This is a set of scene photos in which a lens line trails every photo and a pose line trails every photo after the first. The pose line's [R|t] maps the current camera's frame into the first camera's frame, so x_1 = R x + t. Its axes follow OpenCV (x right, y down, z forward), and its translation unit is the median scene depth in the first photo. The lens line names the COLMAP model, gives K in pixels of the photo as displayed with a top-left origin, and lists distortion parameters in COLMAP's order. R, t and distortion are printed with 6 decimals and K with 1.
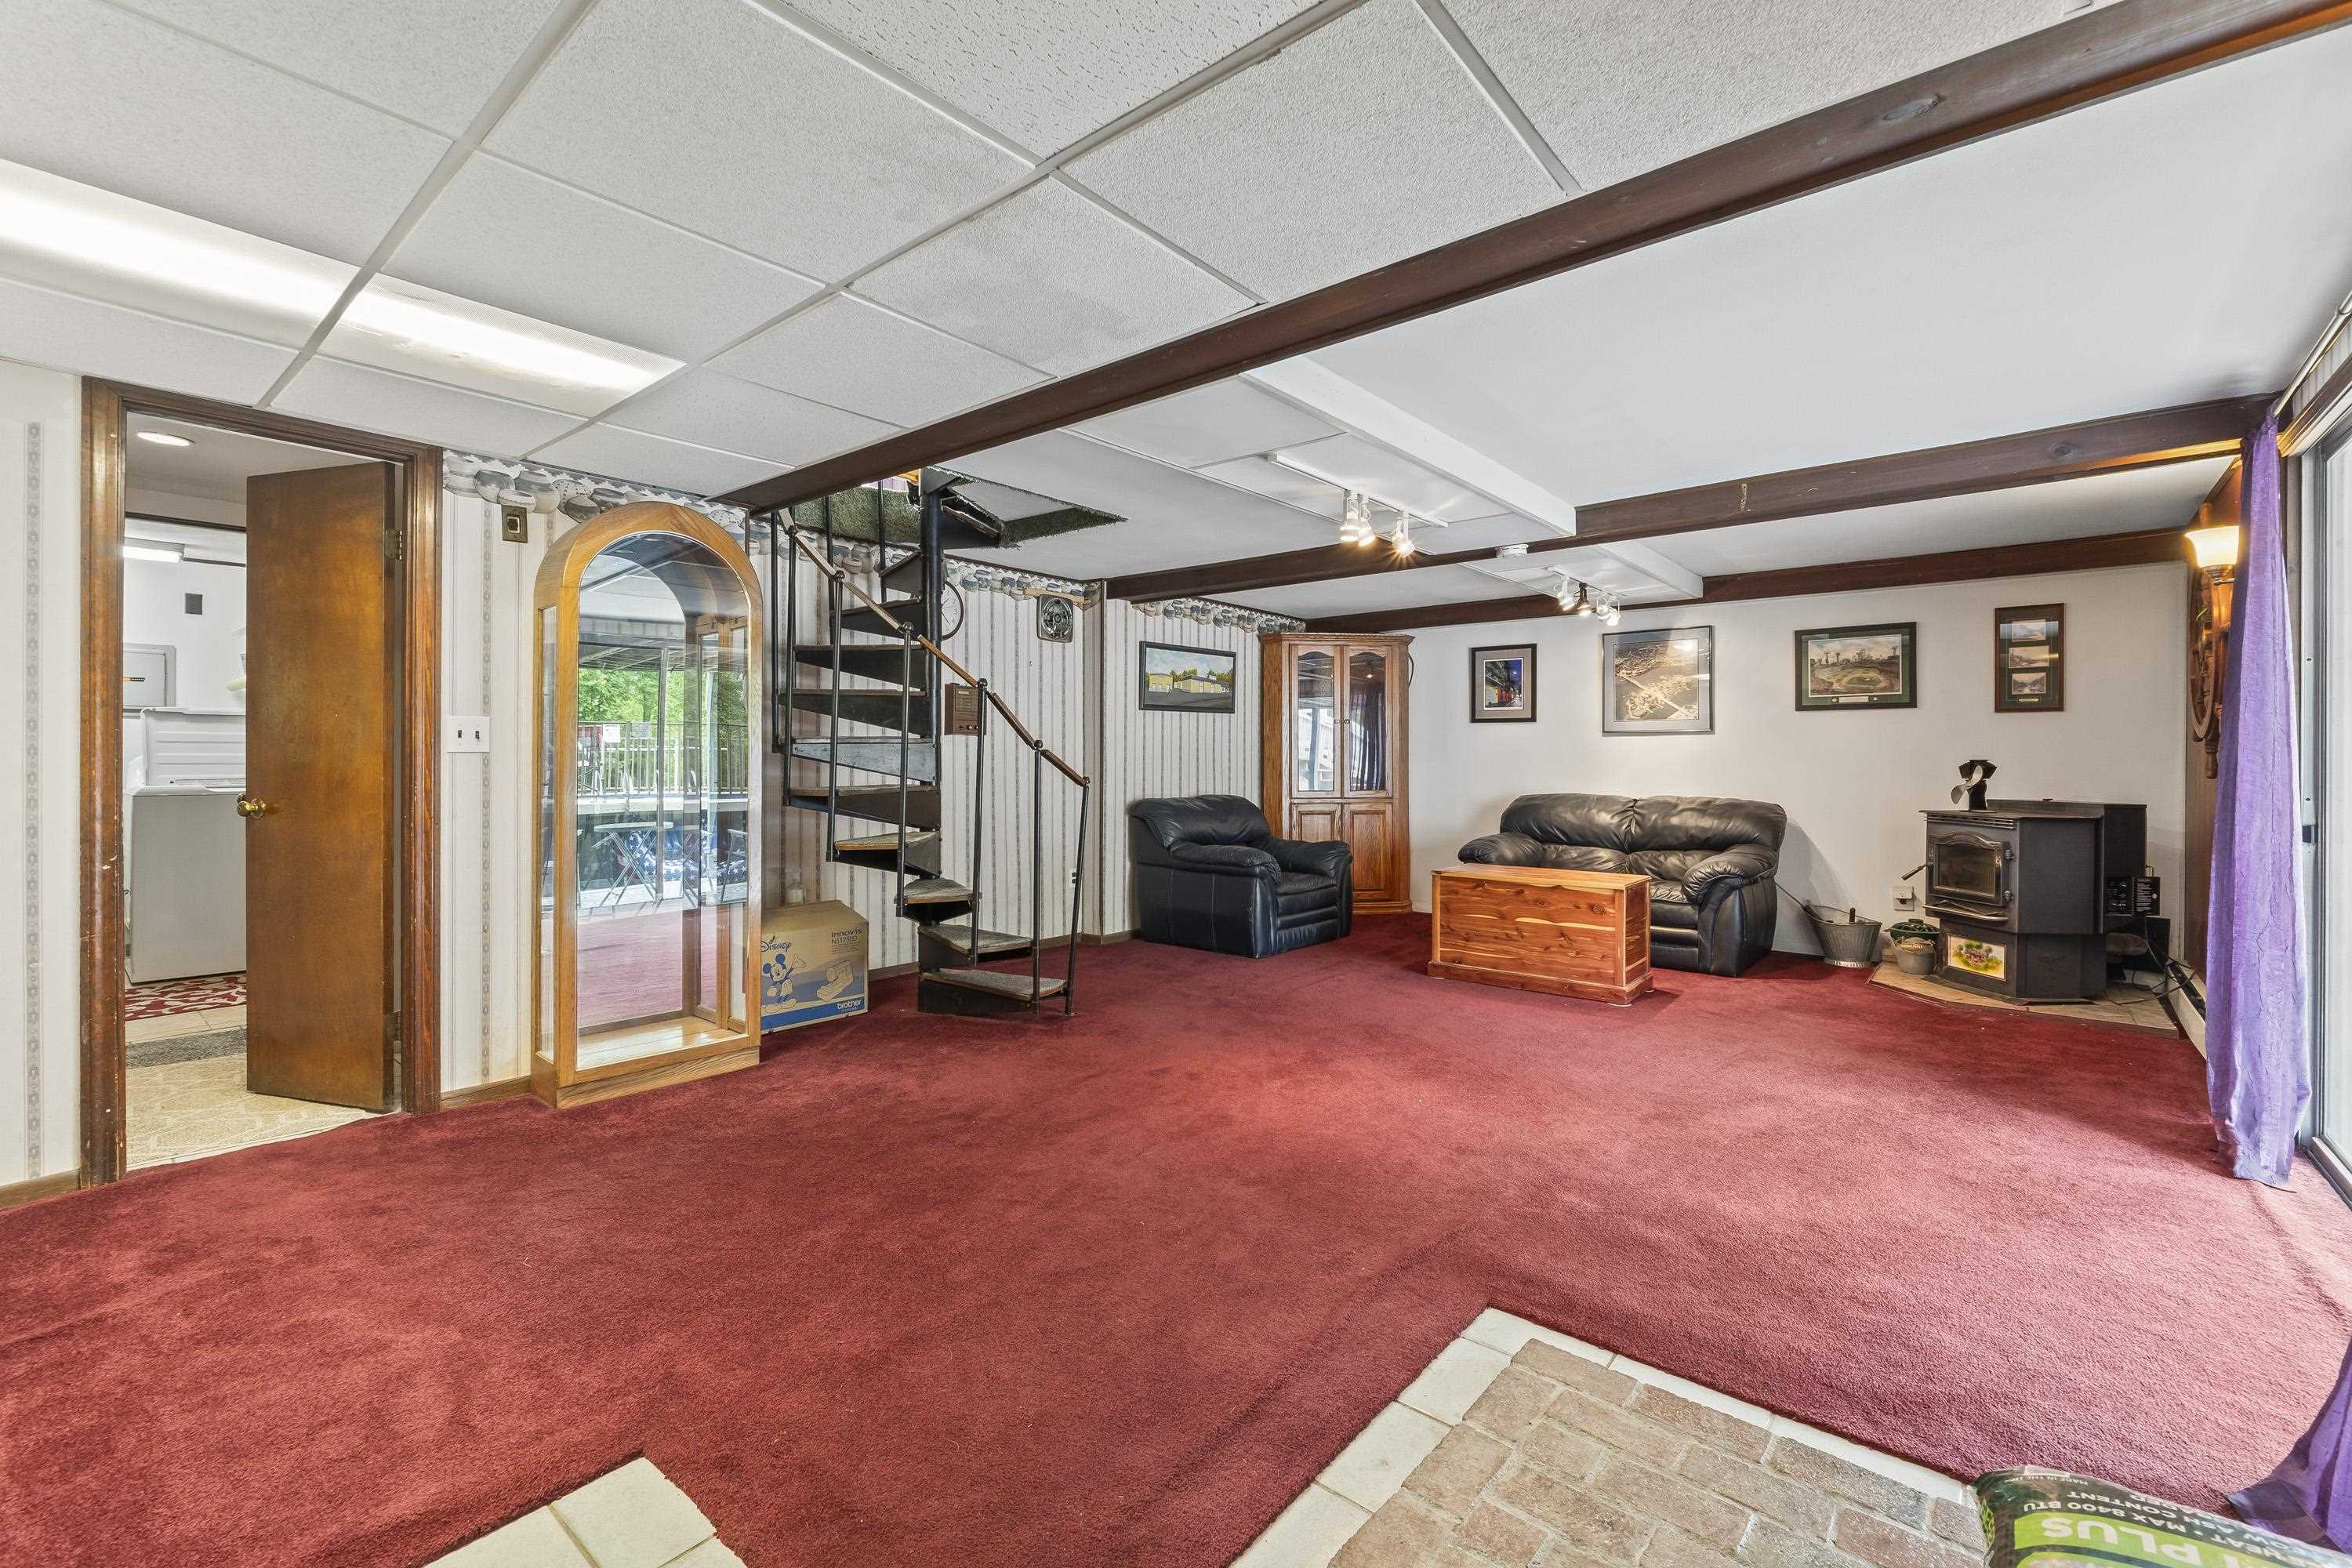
lens RADIAL K [[1000.2, 0, 1176.4], [0, 1000.2, 770.9], [0, 0, 1]] dist [-0.007165, 0.000201]
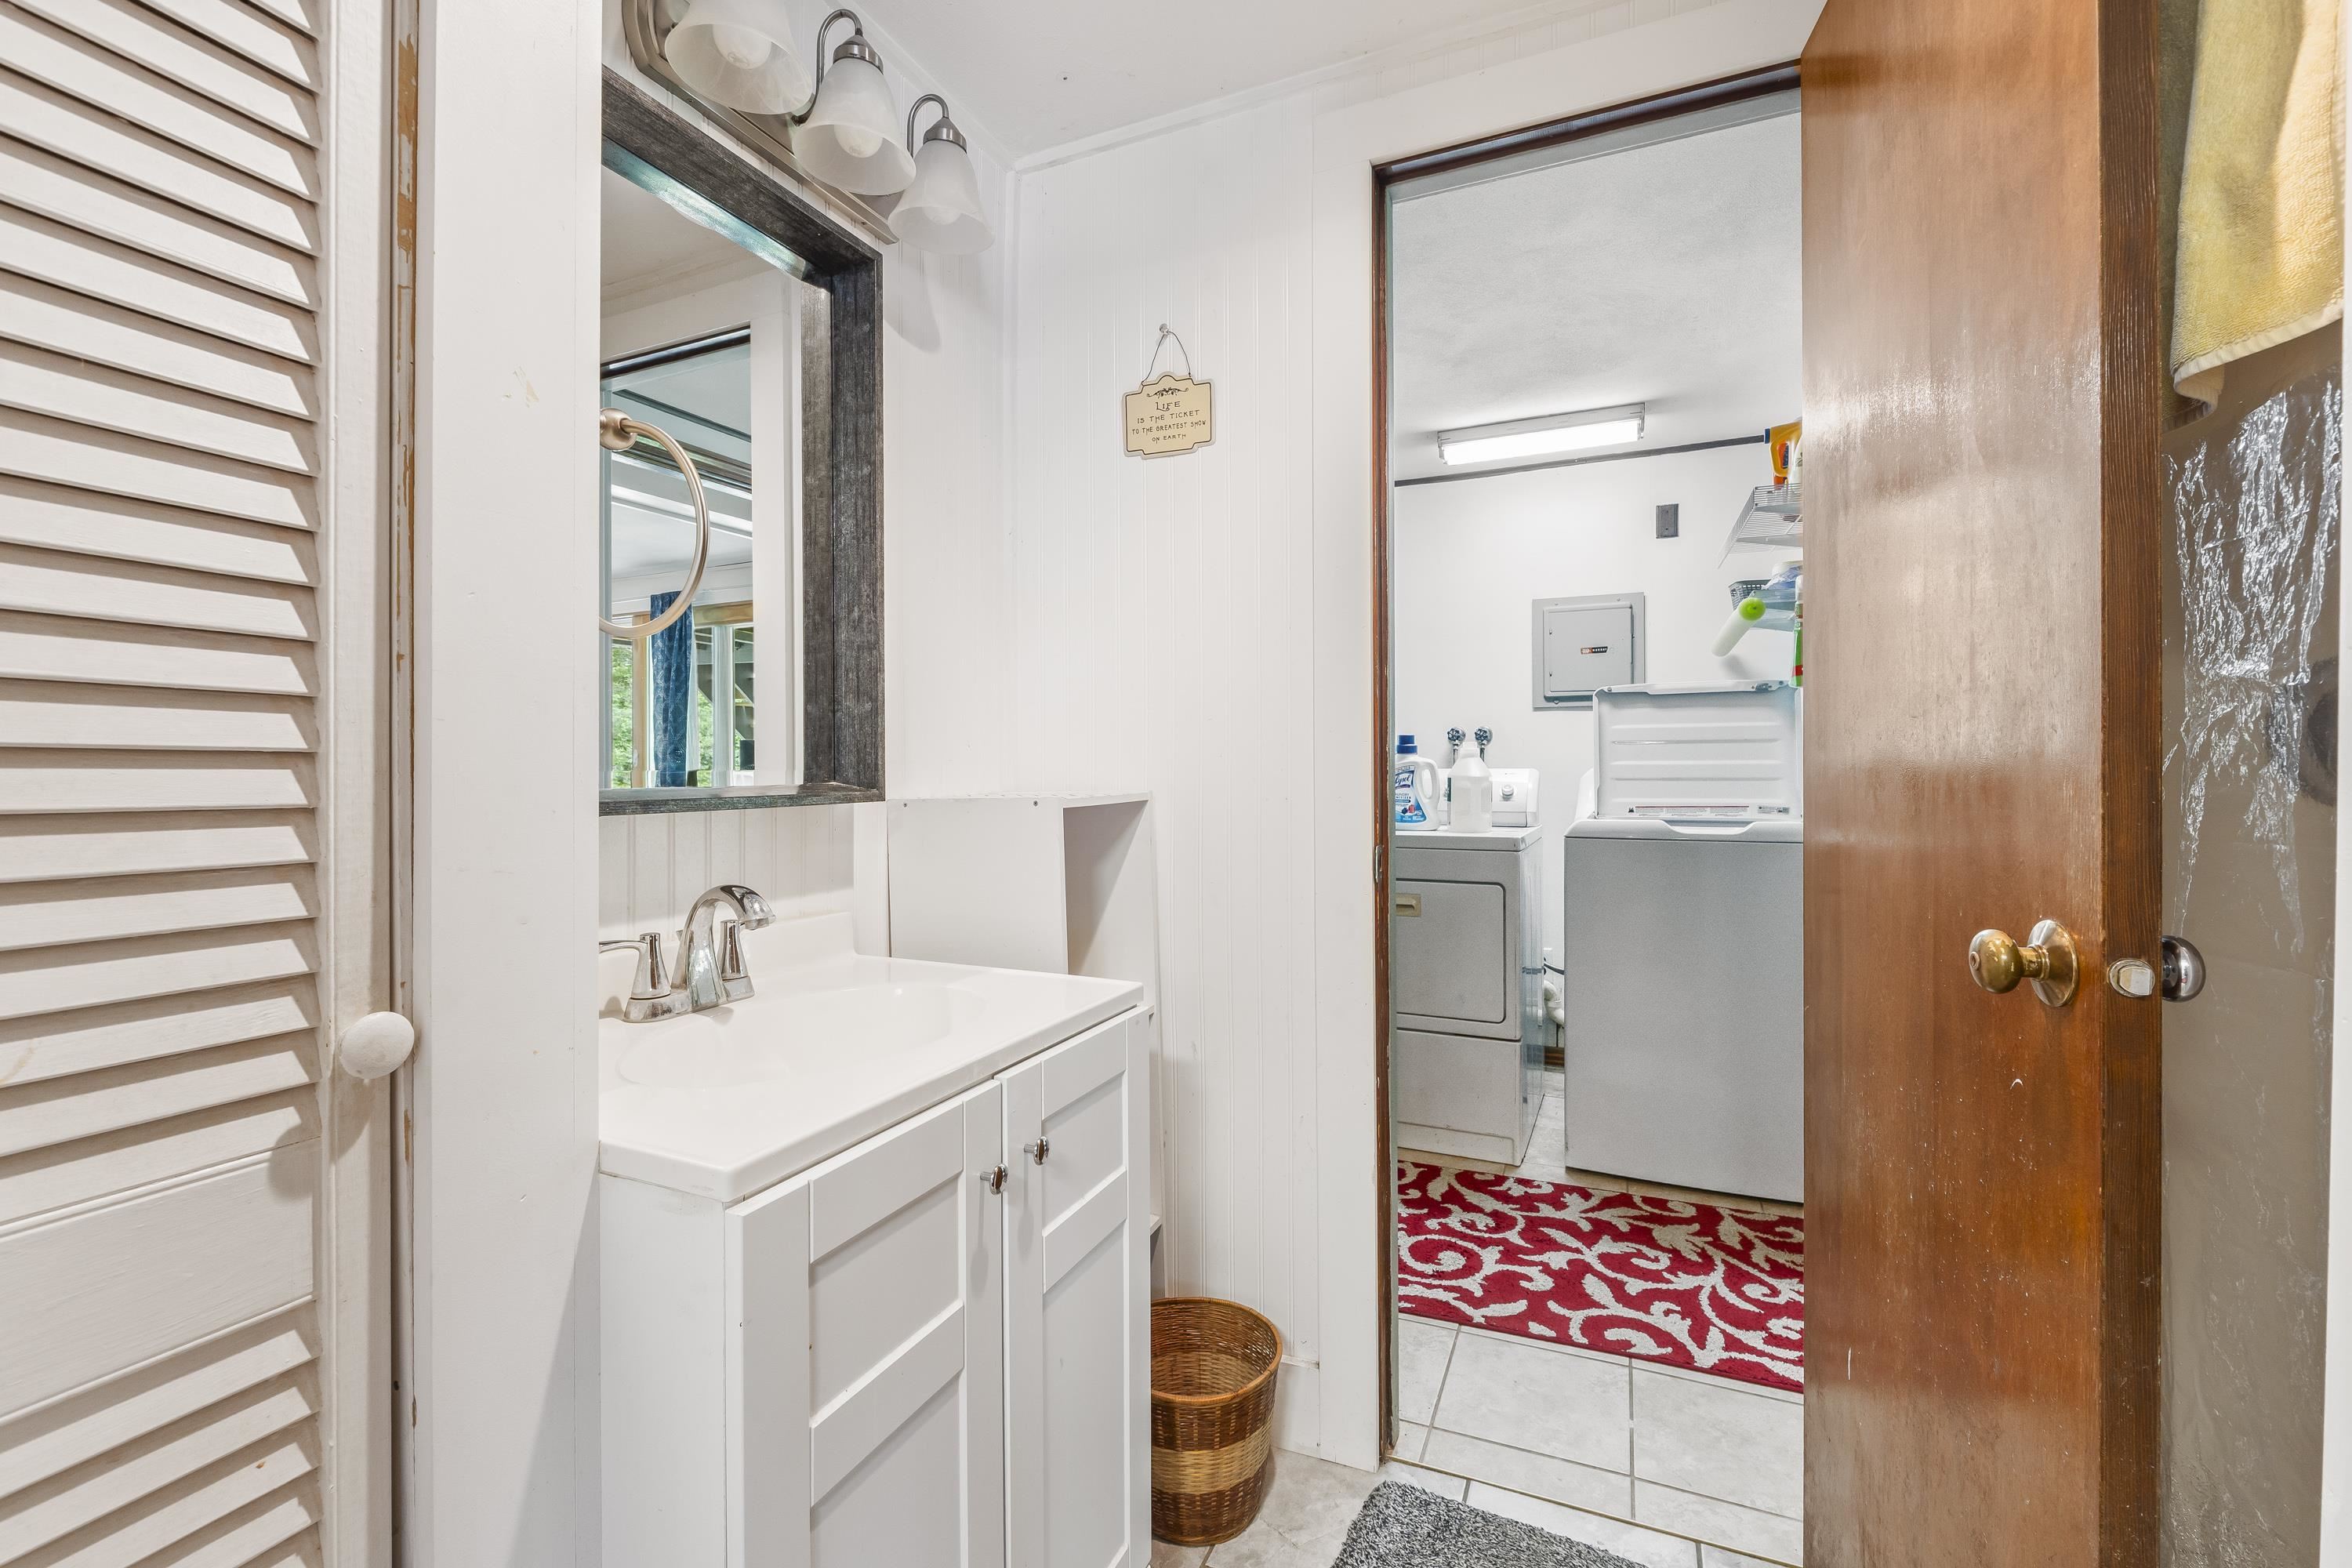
lens RADIAL K [[1000.2, 0, 1166.1], [0, 1000.2, 770.0], [0, 0, 1]] dist [-0.007165, 0.000201]
pose [[0.268958, -0.005955, -0.963133, -0.486992], [0.002025, 0.999982, -0.005618, -0.008980], [0.963150, -0.000439, 0.268966, 0.545708]]
